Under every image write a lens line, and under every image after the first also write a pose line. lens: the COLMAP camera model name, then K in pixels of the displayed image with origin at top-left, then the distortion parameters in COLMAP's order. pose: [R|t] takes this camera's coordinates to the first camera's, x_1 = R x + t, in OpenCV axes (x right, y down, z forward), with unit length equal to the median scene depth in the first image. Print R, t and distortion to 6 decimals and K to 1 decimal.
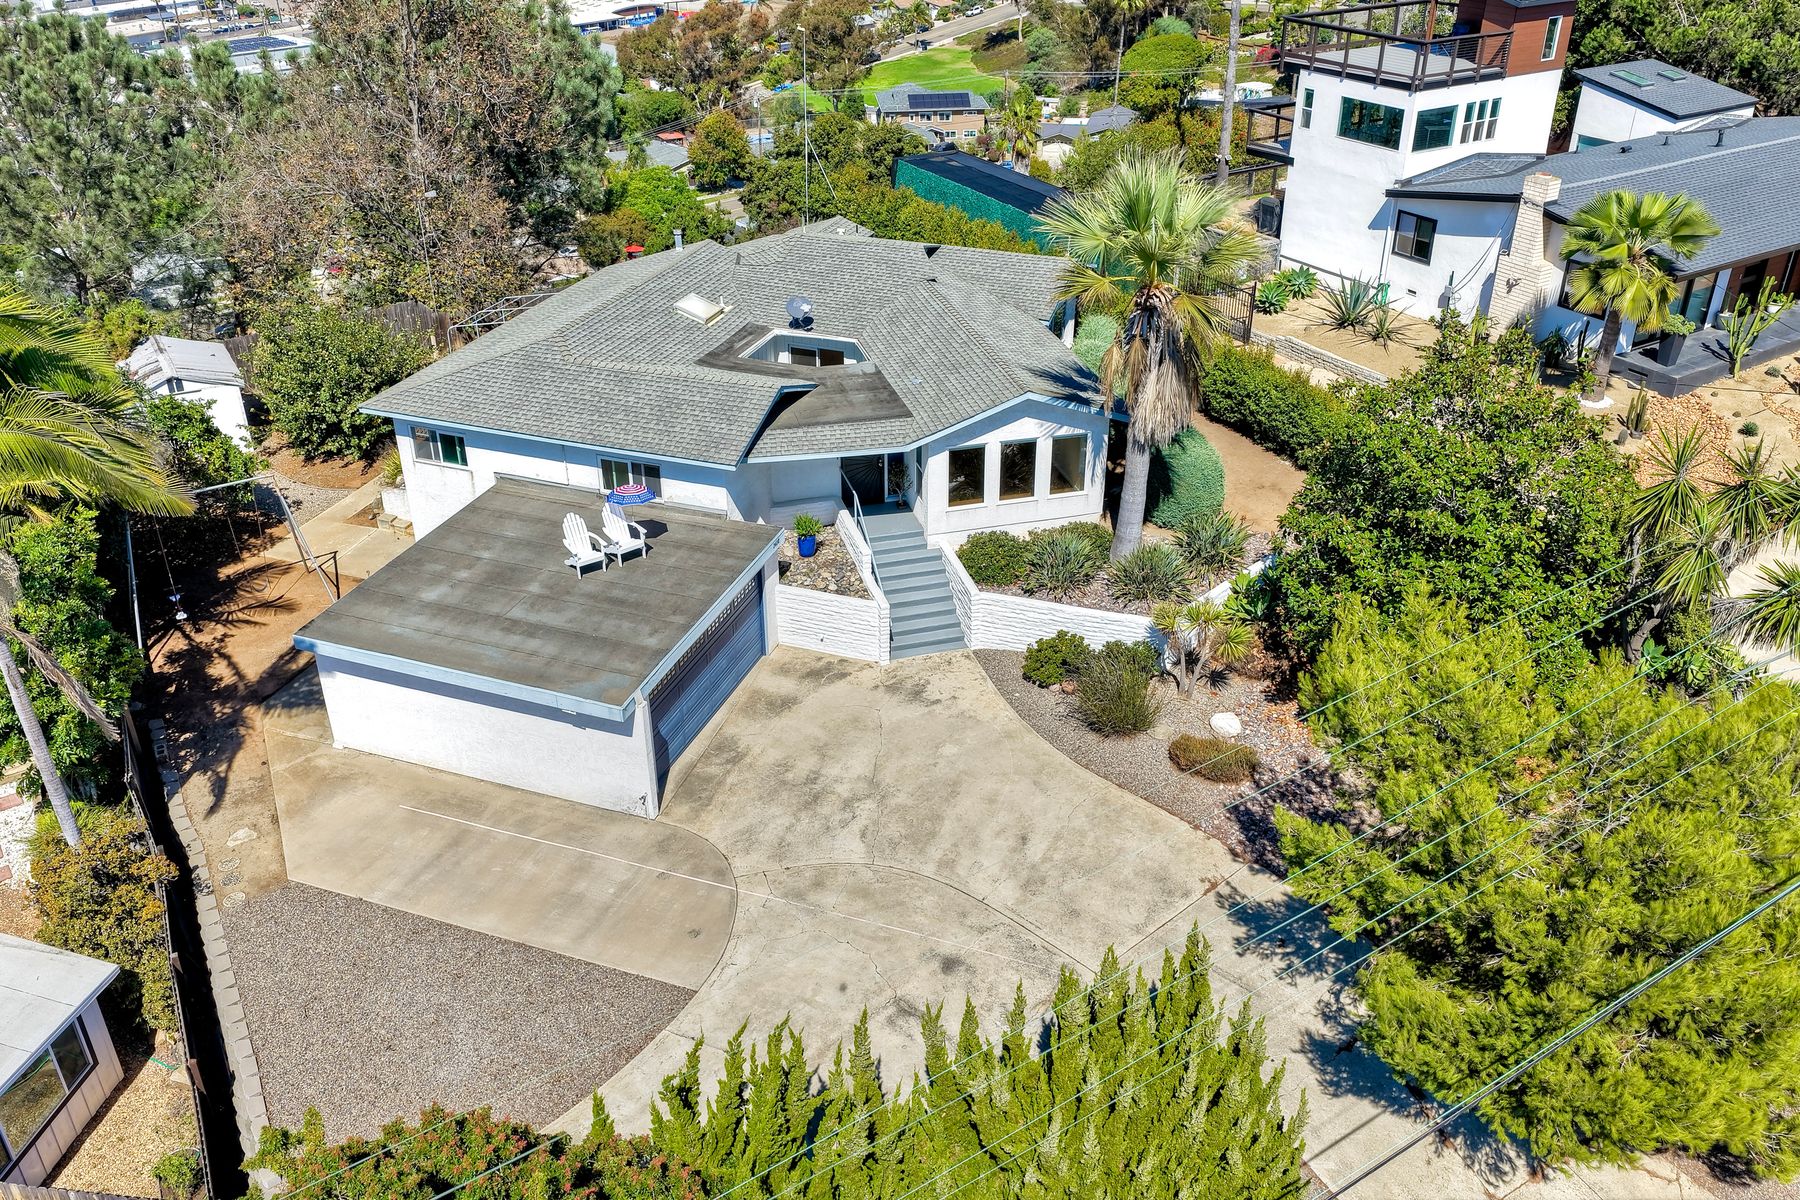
lens RADIAL K [[1491.9, 0, 901.3], [0, 1491.9, 594.7], [0, 0, 1]] dist [-0.011121, 0.030300]
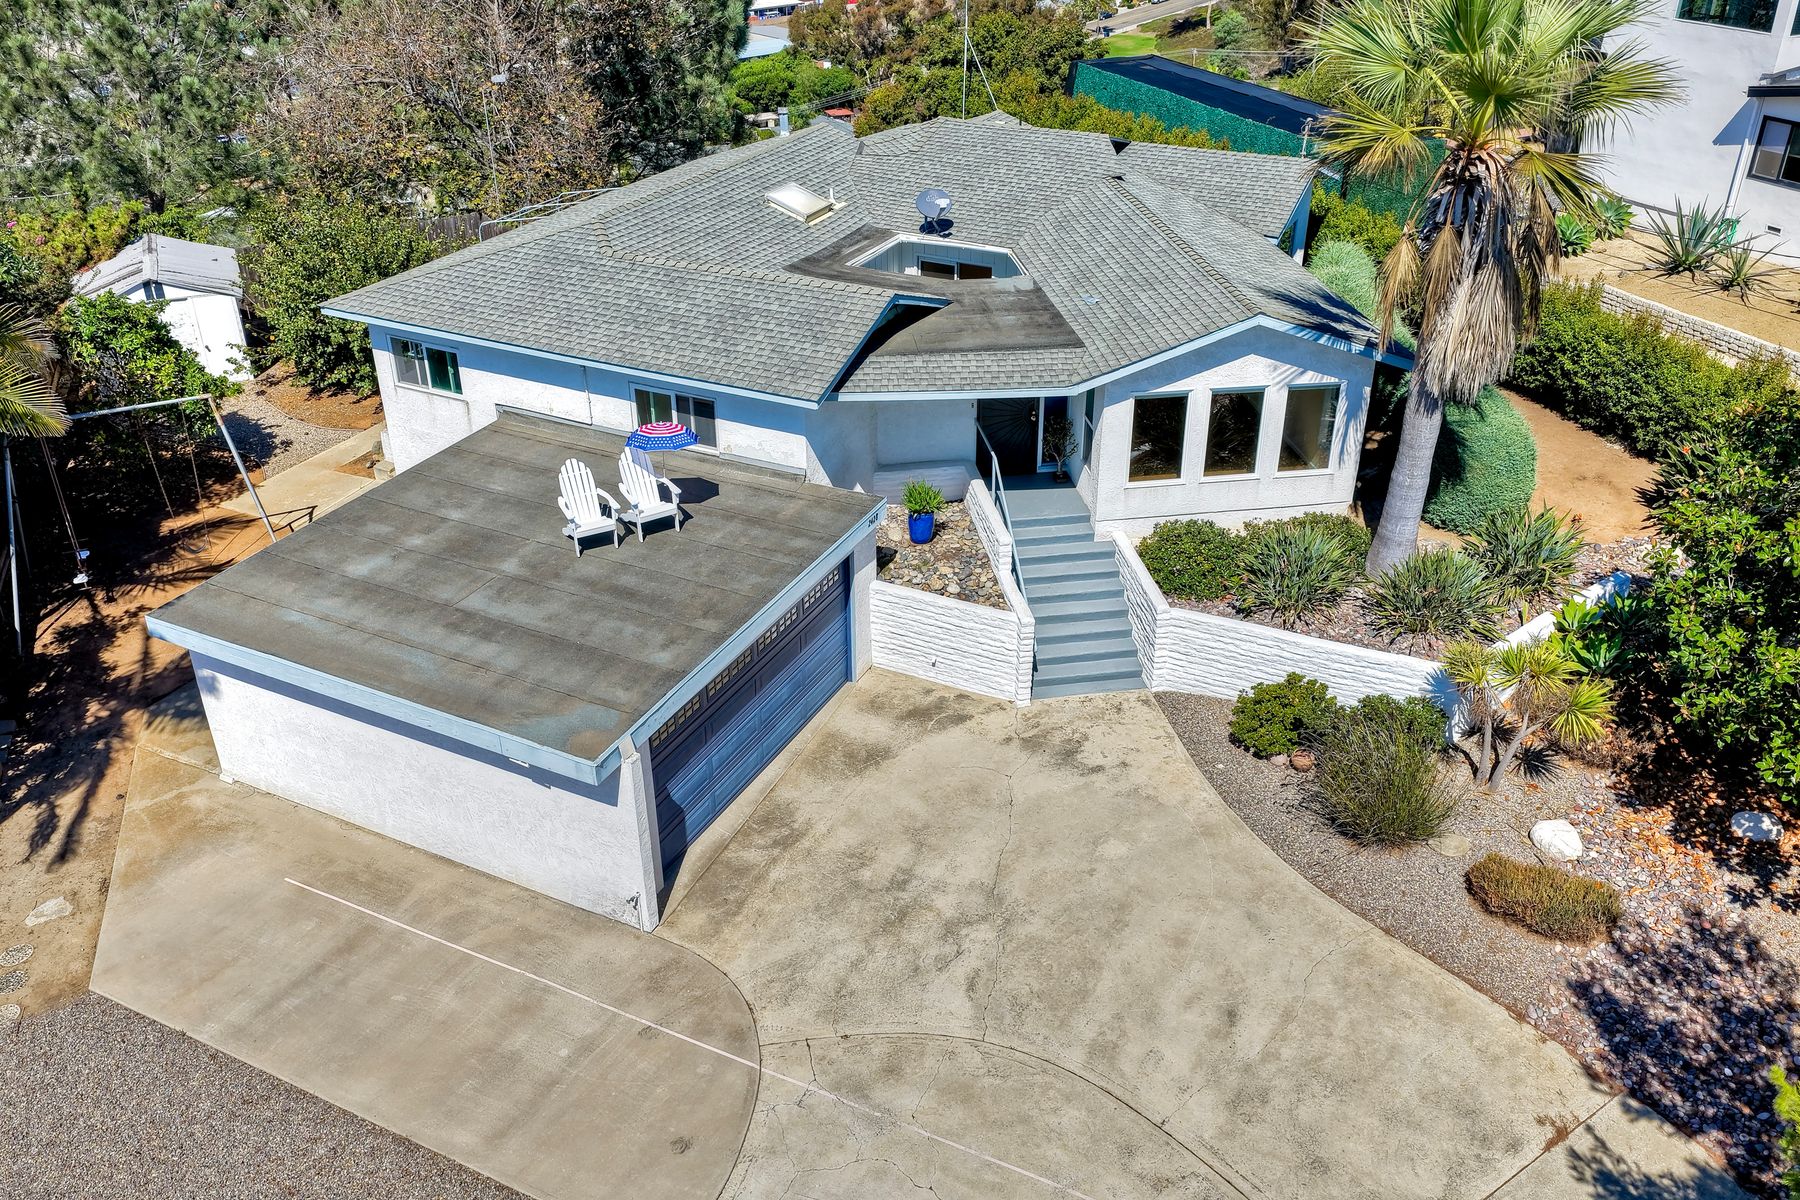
lens RADIAL K [[1485.5, 0, 903.2], [0, 1485.5, 594.6], [0, 0, 1]] dist [-0.005928, 0.018775]
pose [[0.993547, 0.055304, -0.099026, -0.000989], [-0.055297, 0.998466, 0.002816, -0.002930], [0.099030, 0.002678, 0.995081, 0.308395]]
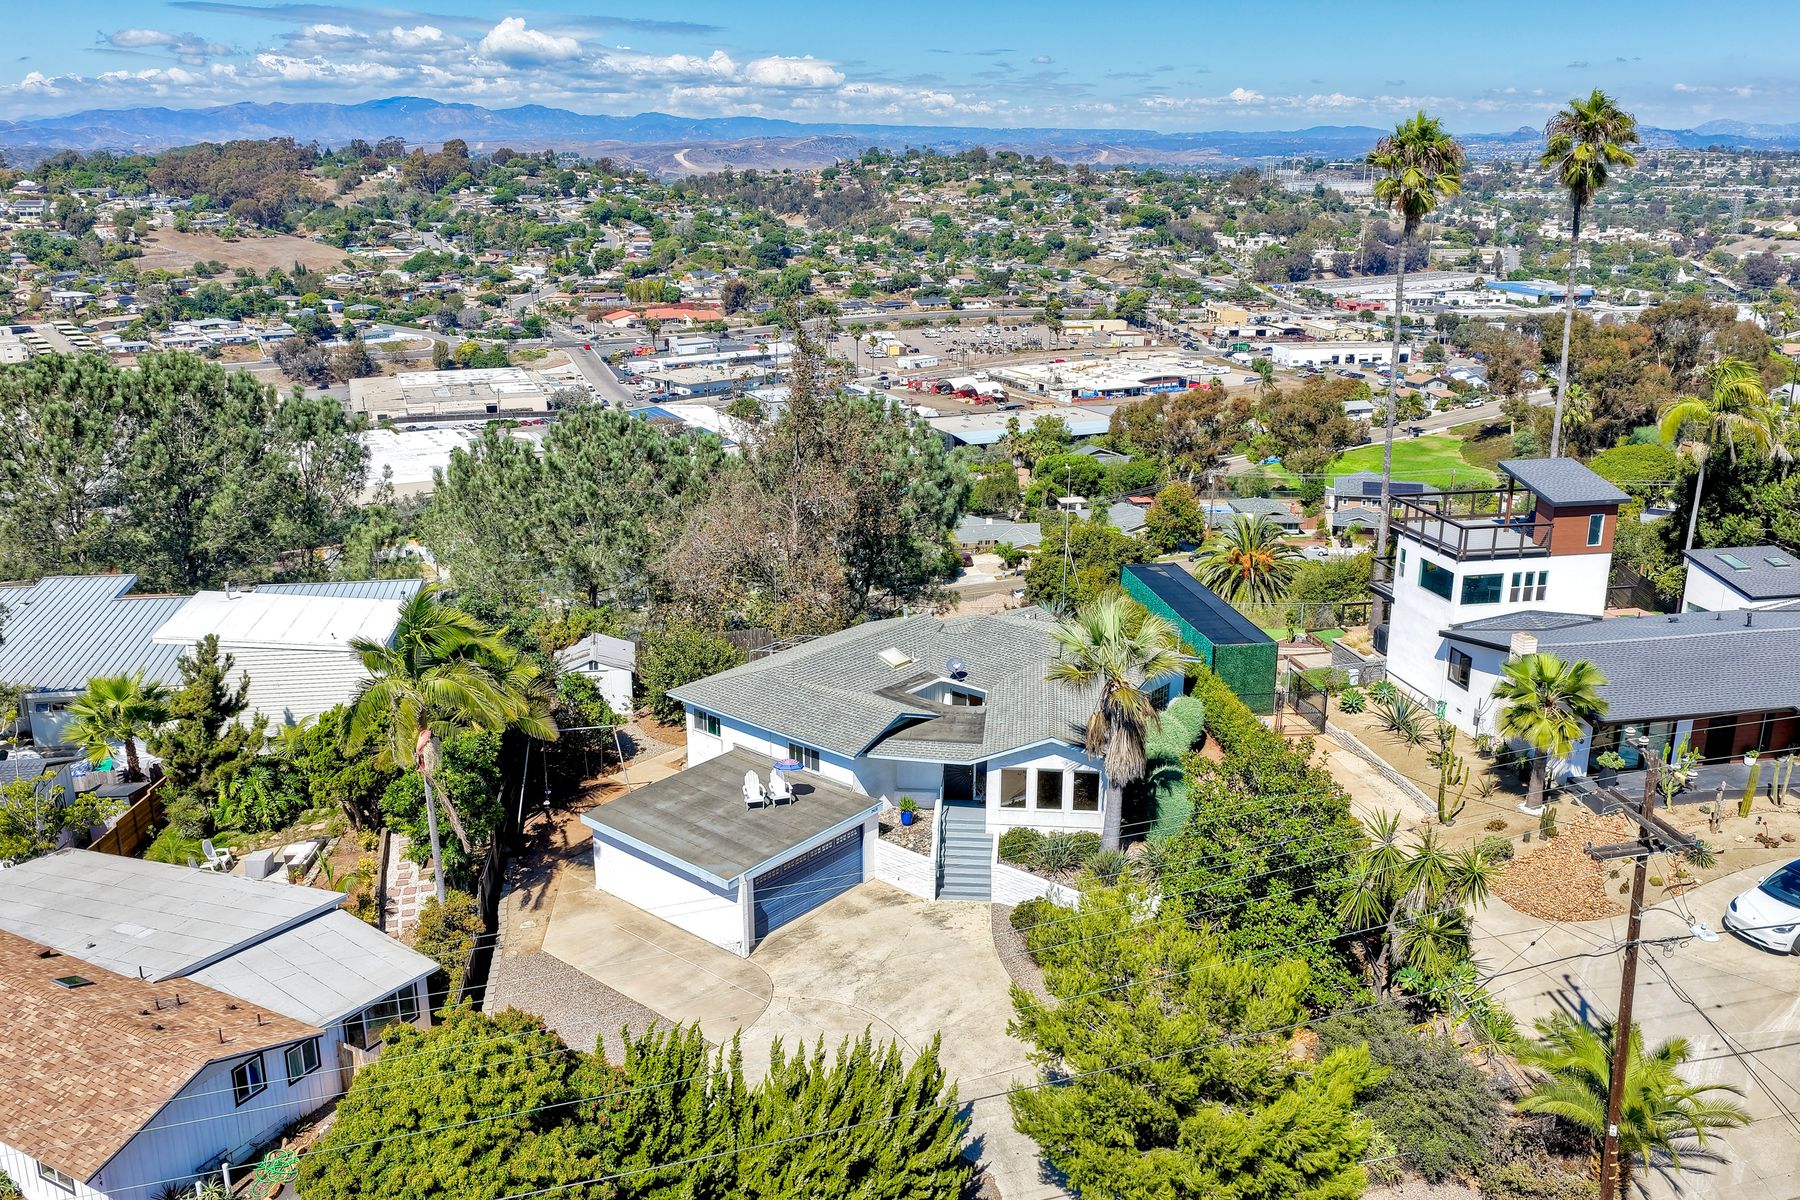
lens RADIAL K [[1506.3, 0, 906.0], [0, 1506.3, 594.8], [0, 0, 1]] dist [-0.015639, 0.045344]
pose [[0.936846, 0.104083, -0.333894, 0.427411], [-0.175580, 0.965634, -0.191632, 0.042018], [0.302474, 0.238155, 0.922926, -0.476900]]
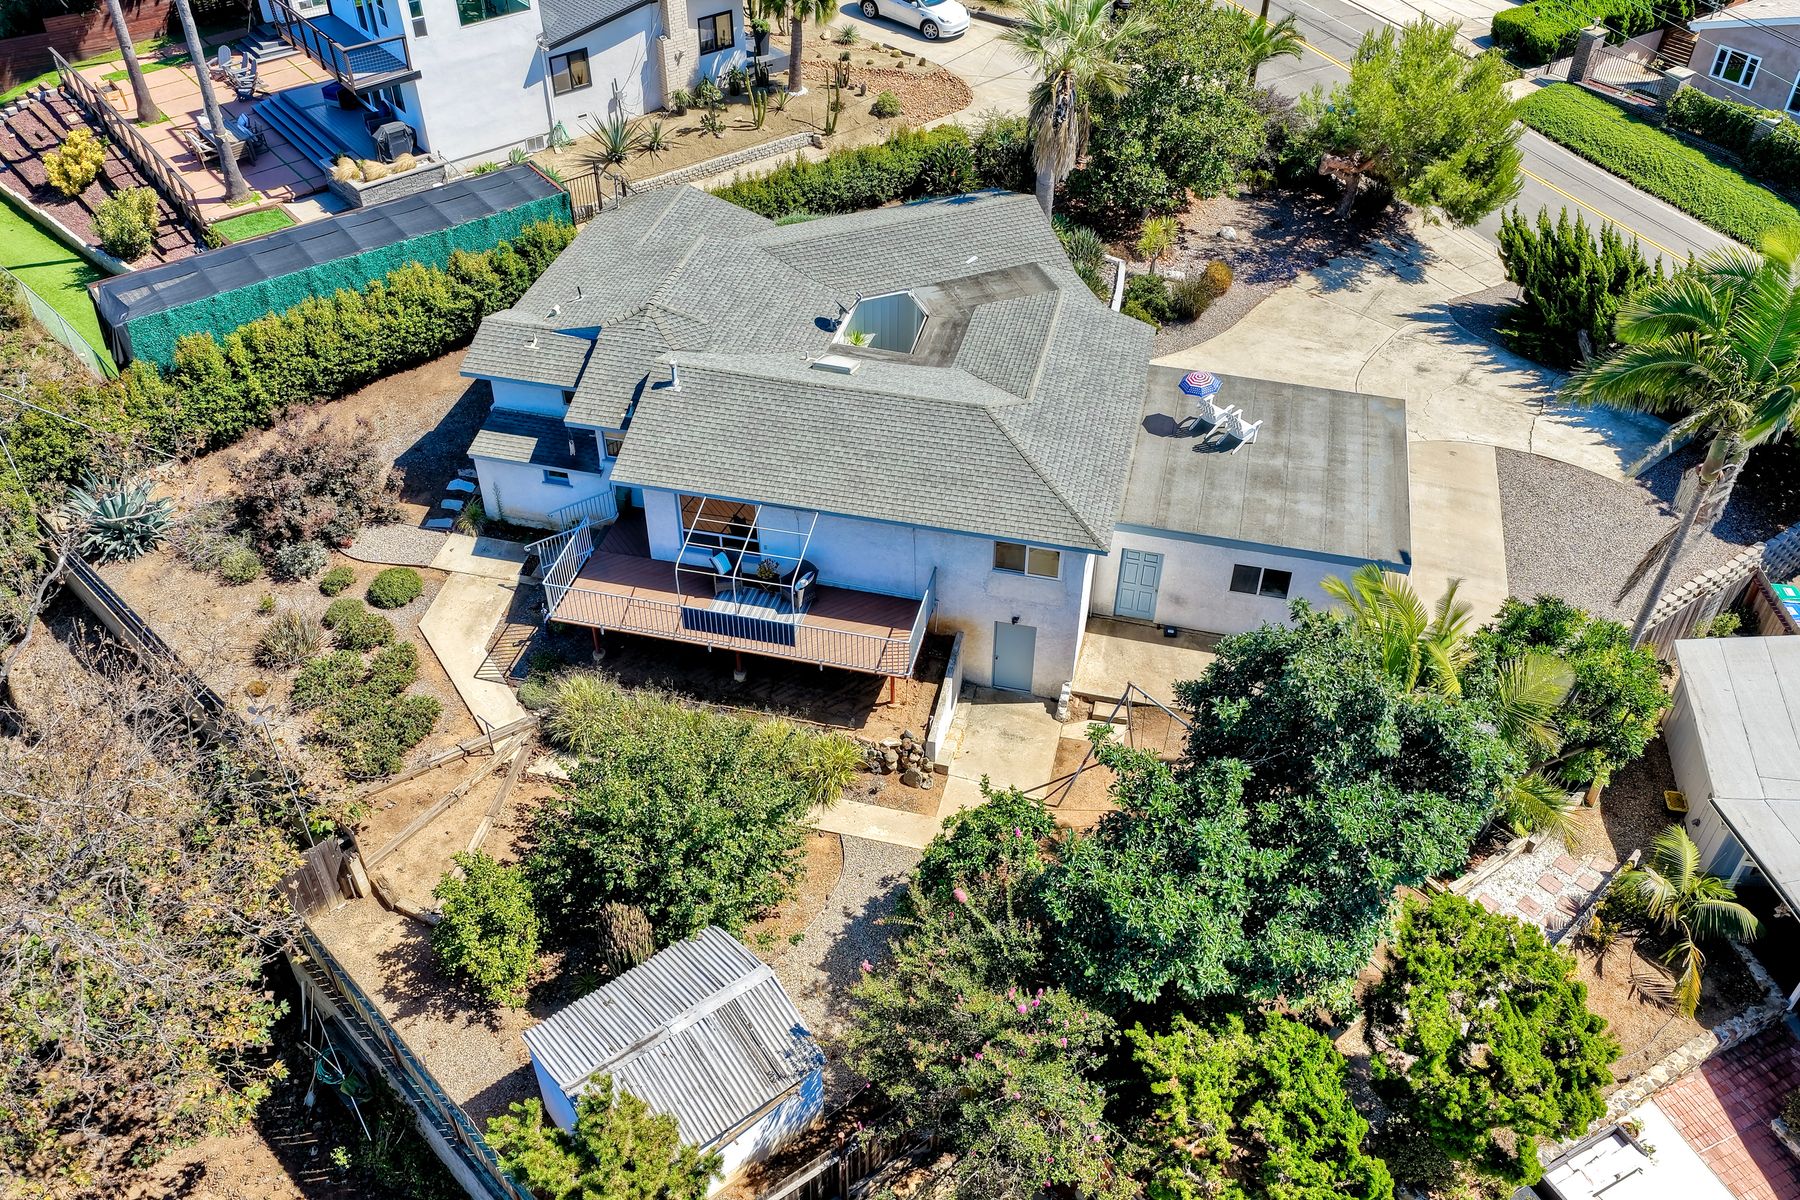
lens RADIAL K [[1491.9, 0, 901.3], [0, 1491.9, 594.7], [0, 0, 1]] dist [-0.011121, 0.030300]
pose [[-0.117898, -0.639938, 0.759329, -1.073822], [0.488260, 0.628488, 0.605479, -0.735330], [-0.864698, 0.442135, 0.238359, 0.905707]]
